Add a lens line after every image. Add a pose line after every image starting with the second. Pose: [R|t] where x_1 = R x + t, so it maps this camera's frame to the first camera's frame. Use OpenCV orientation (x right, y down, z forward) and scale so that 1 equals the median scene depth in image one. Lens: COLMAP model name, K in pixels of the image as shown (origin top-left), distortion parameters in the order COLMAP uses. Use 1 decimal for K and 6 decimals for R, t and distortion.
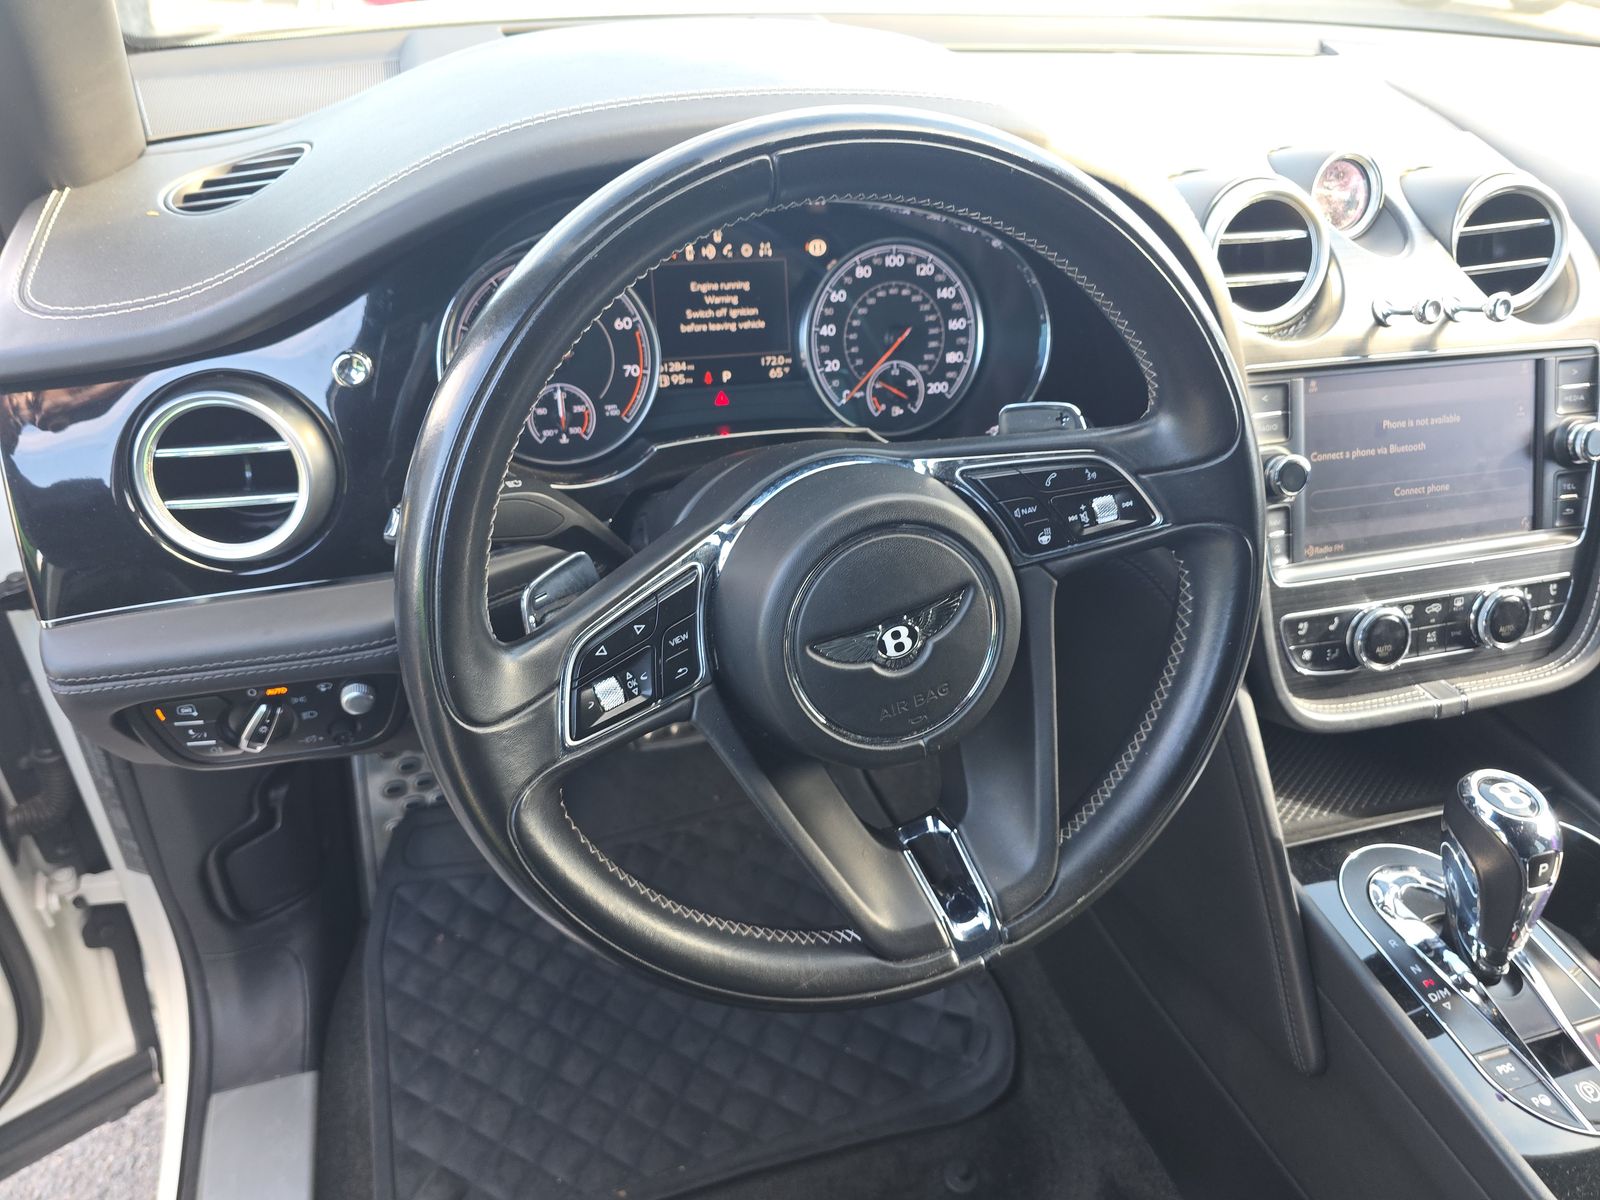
lens RADIAL K [[1113.3, 0, 787.2], [0, 1113.3, 633.3], [0, 0, 1]] dist [0.033246, -0.022096]
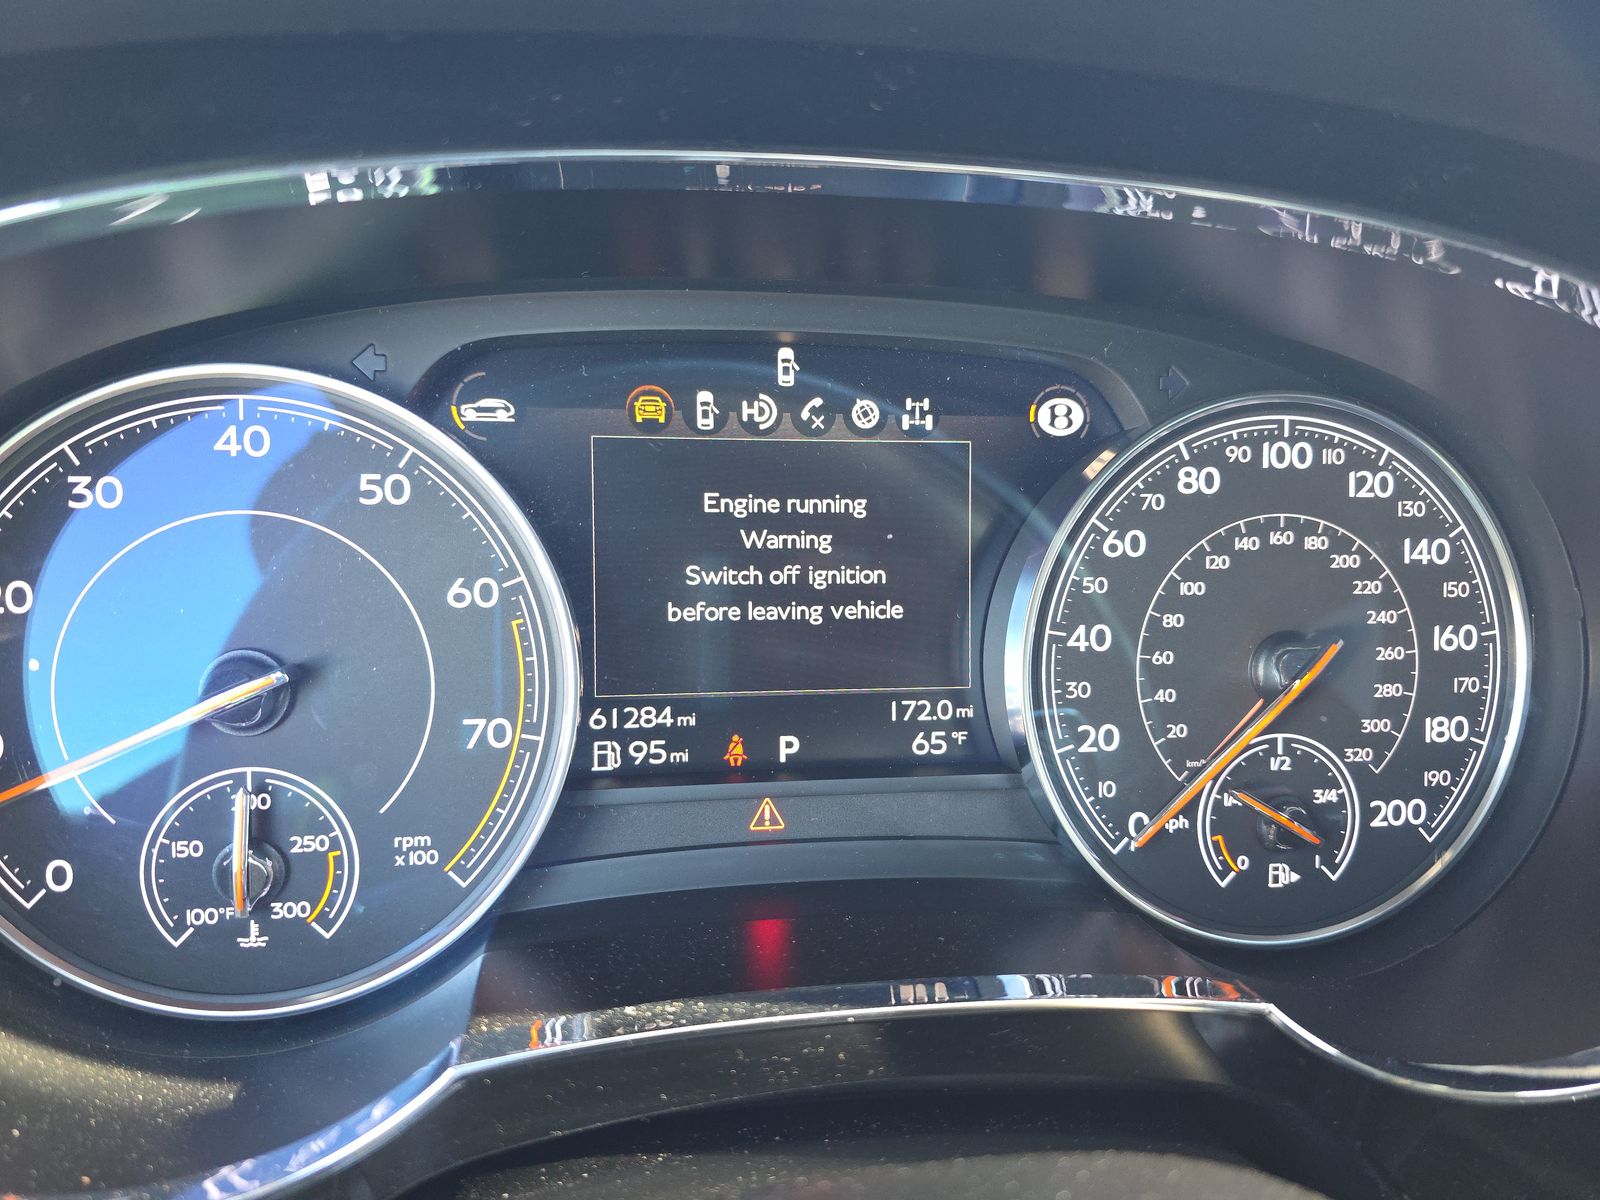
lens RADIAL K [[1113.3, 0, 789.8], [0, 1113.3, 603.8], [0, 0, 1]] dist [0.033246, -0.022096]
pose [[0.994663, 0.046948, -0.091877, -0.024138], [-0.069536, 0.962891, -0.260781, -0.185098], [0.076225, 0.265778, 0.961016, 0.658425]]
